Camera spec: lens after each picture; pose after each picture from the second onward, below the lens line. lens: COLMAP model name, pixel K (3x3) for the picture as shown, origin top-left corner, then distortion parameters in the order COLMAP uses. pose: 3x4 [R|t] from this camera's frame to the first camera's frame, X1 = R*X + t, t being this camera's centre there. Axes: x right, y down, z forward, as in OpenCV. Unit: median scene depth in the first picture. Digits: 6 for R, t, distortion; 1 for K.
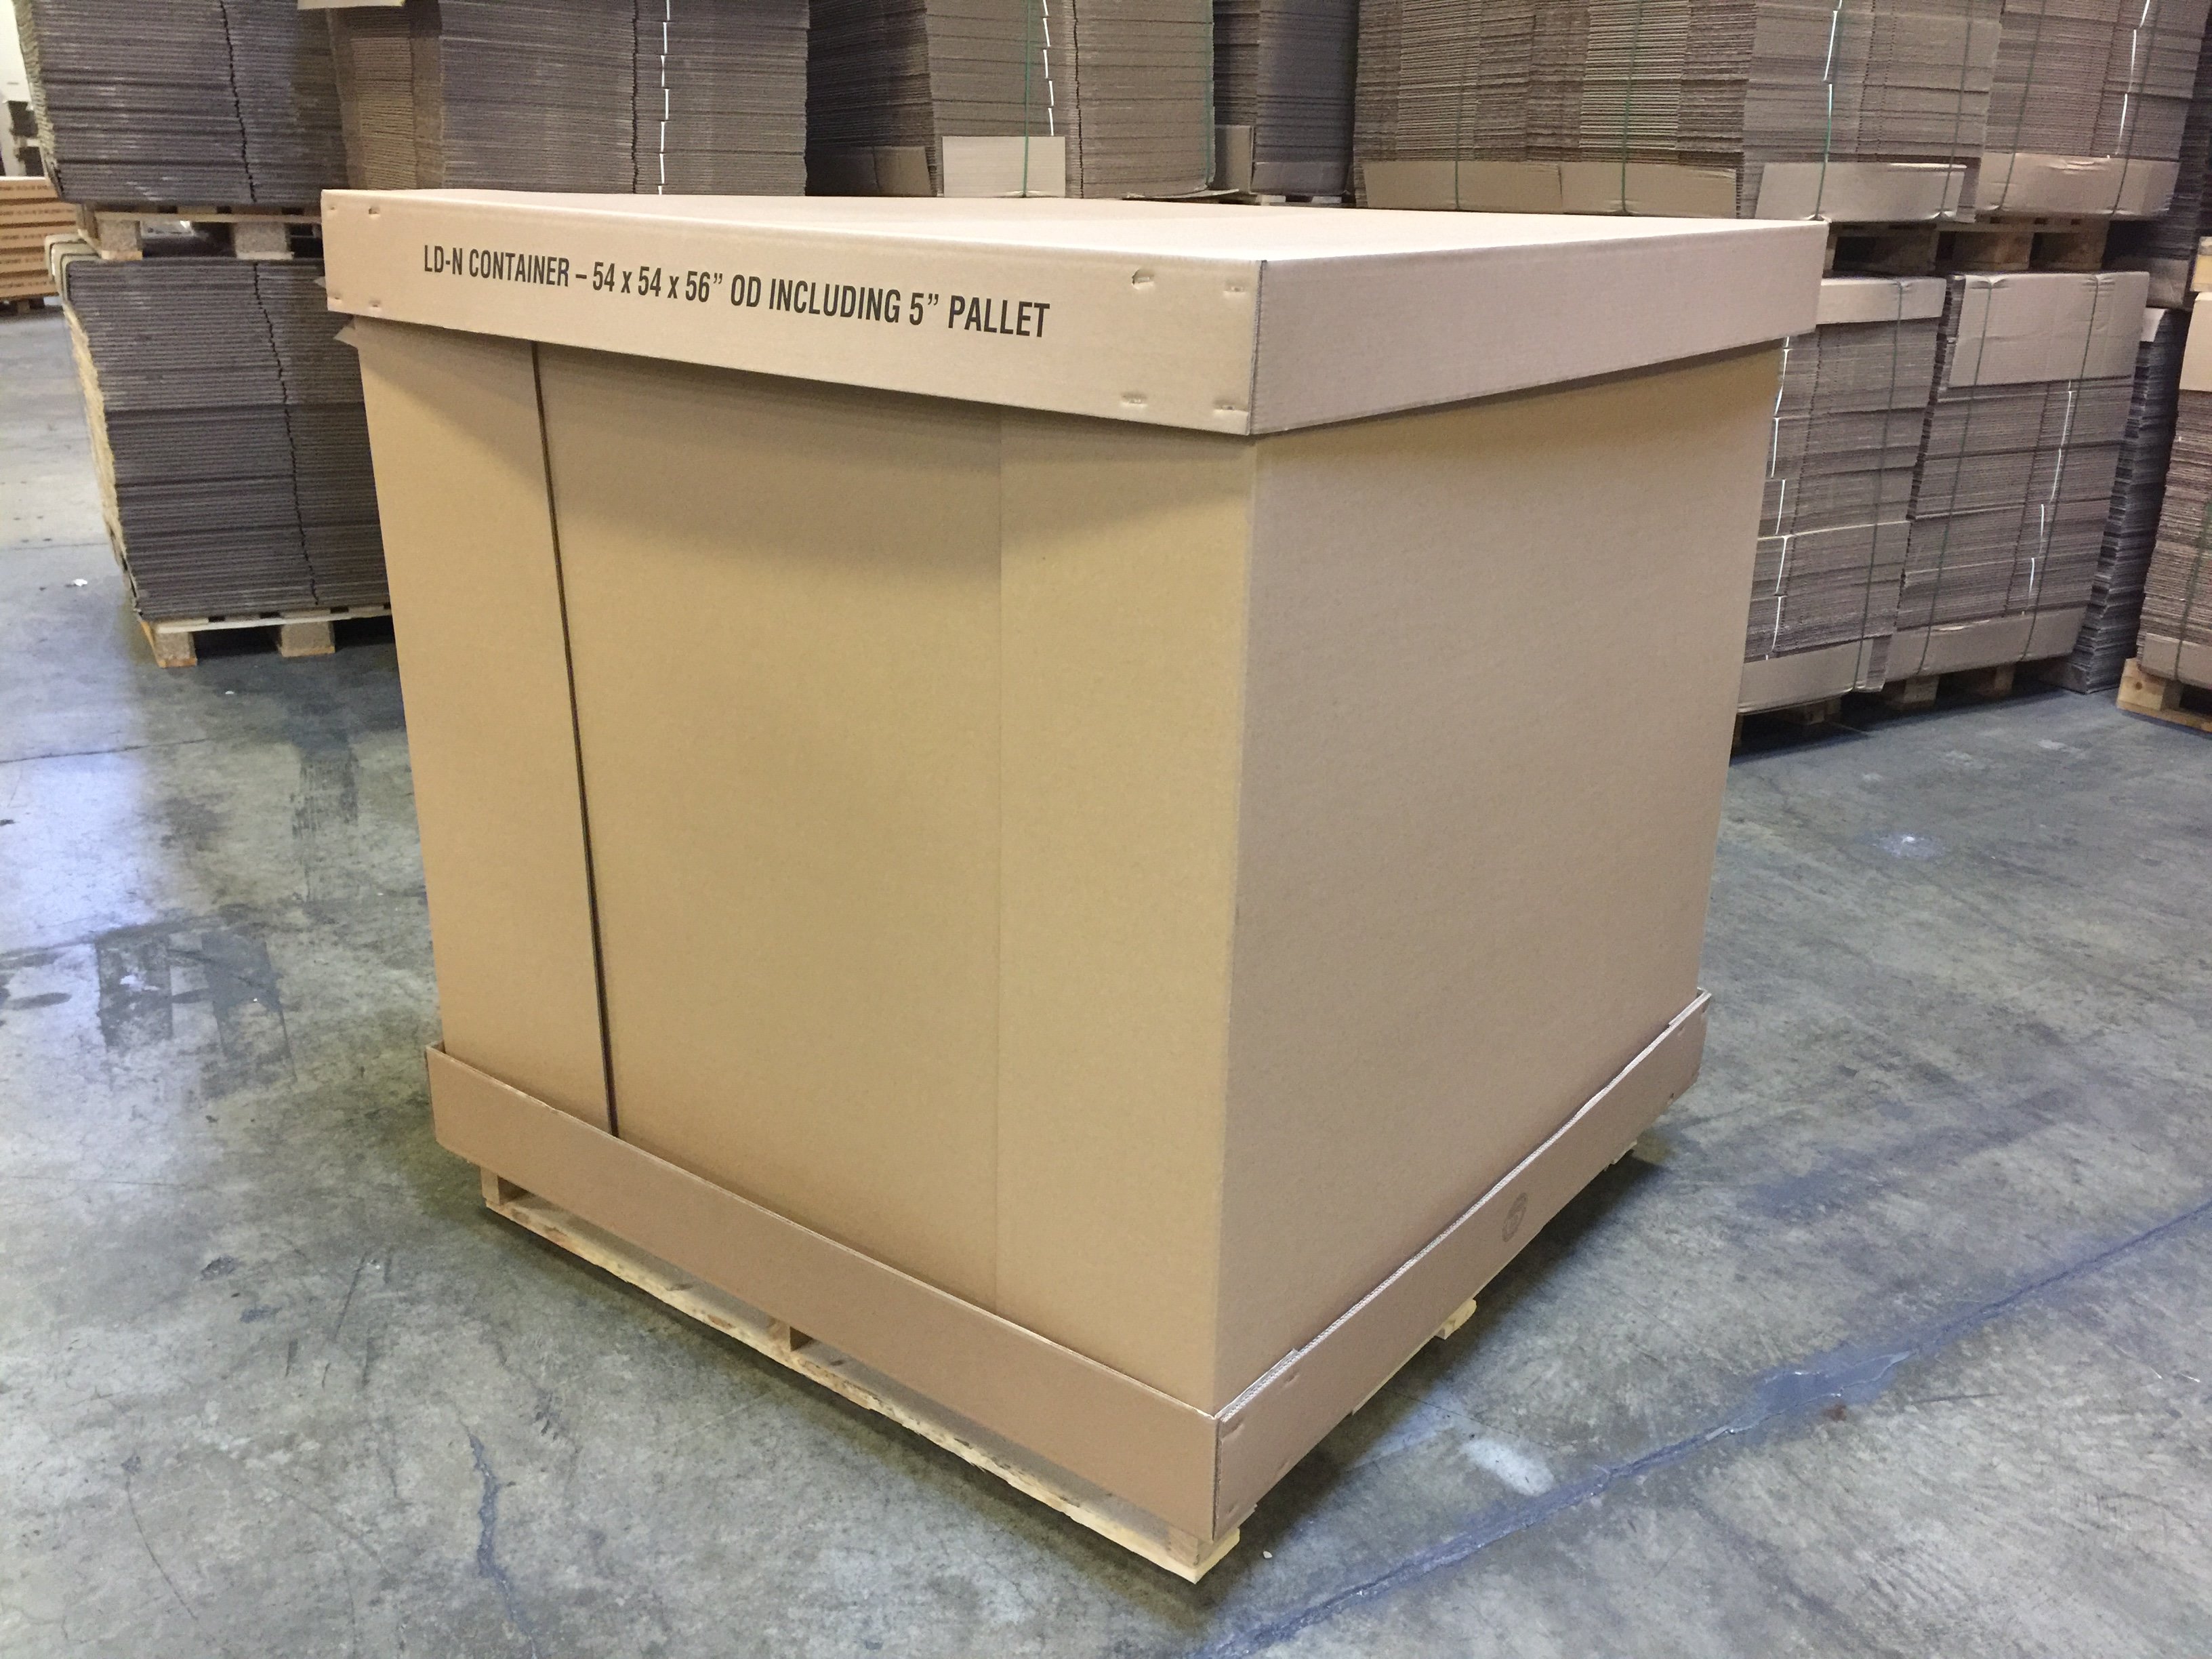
lens RADIAL K [[1835.4, 0, 1106.0], [0, 1835.4, 829.5], [0, 0, 1]] dist [0.106639, -0.146112]
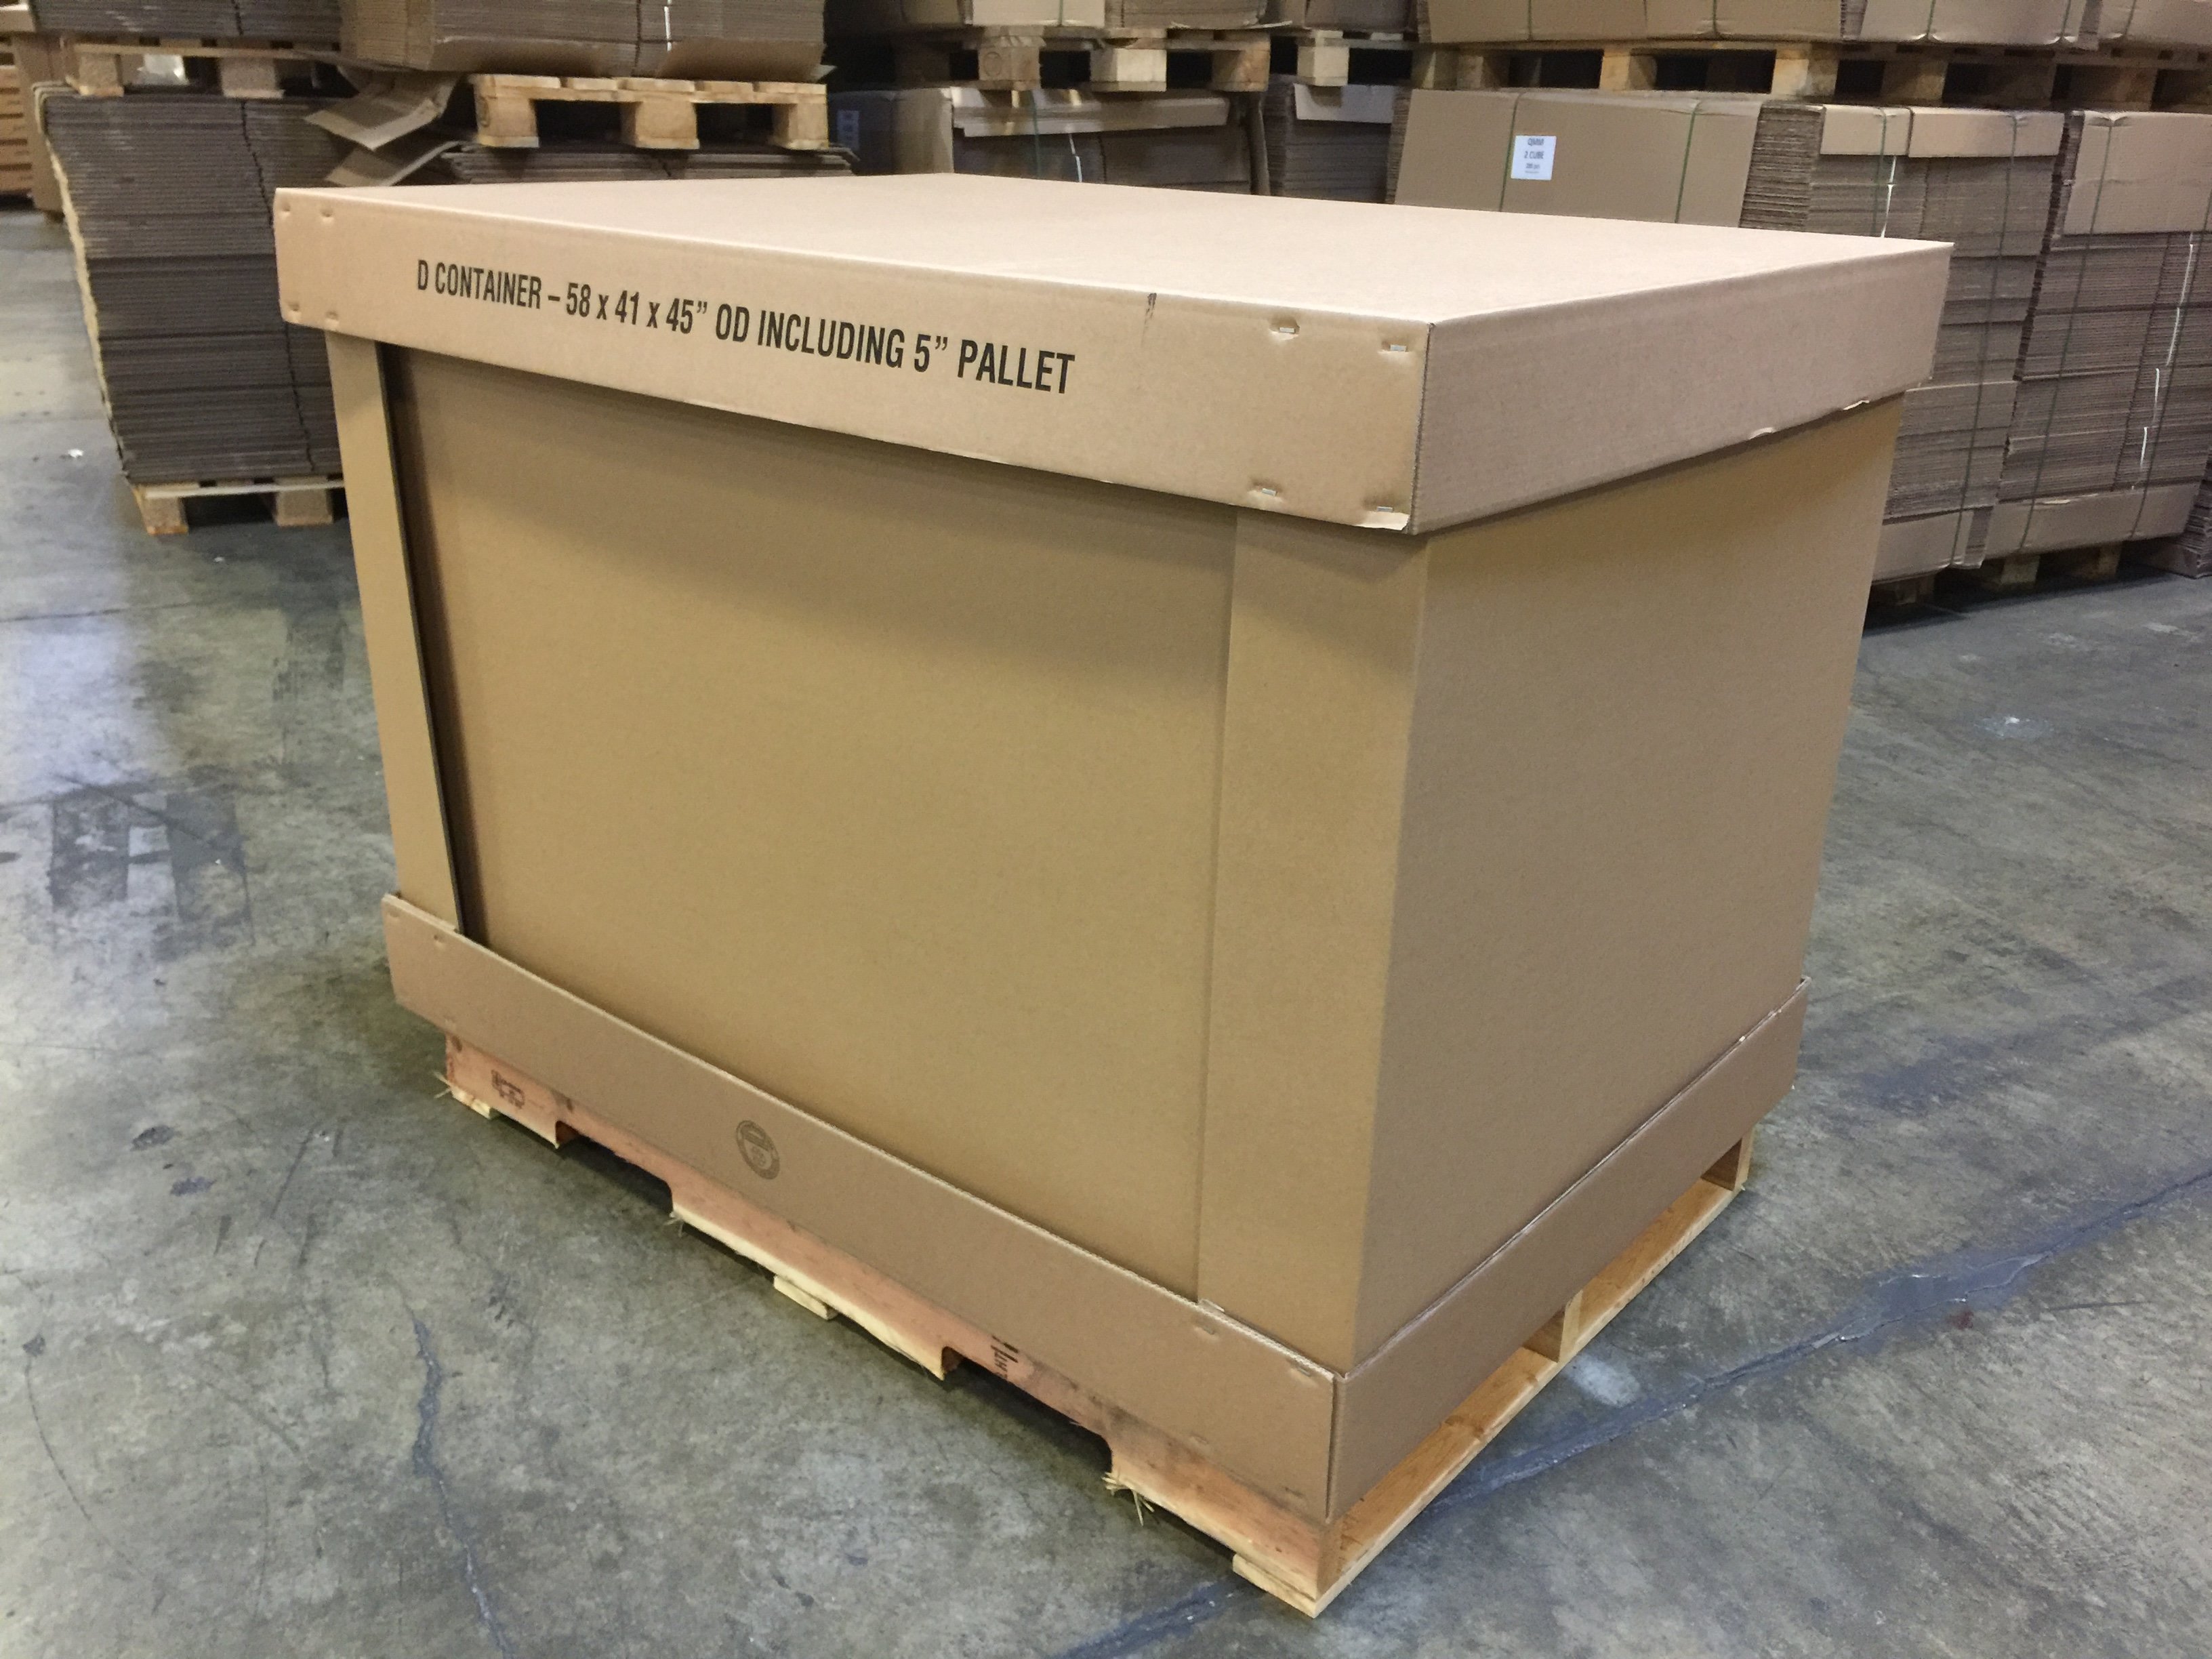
lens RADIAL K [[1835.4, 0, 1106.0], [0, 1835.4, 829.5], [0, 0, 1]] dist [0.106639, -0.146112]
pose [[0.999722, 0.009023, -0.021768, 0.005201], [-0.008194, 0.999249, 0.037875, 0.047459], [0.022093, -0.037686, 0.999045, 0.111411]]
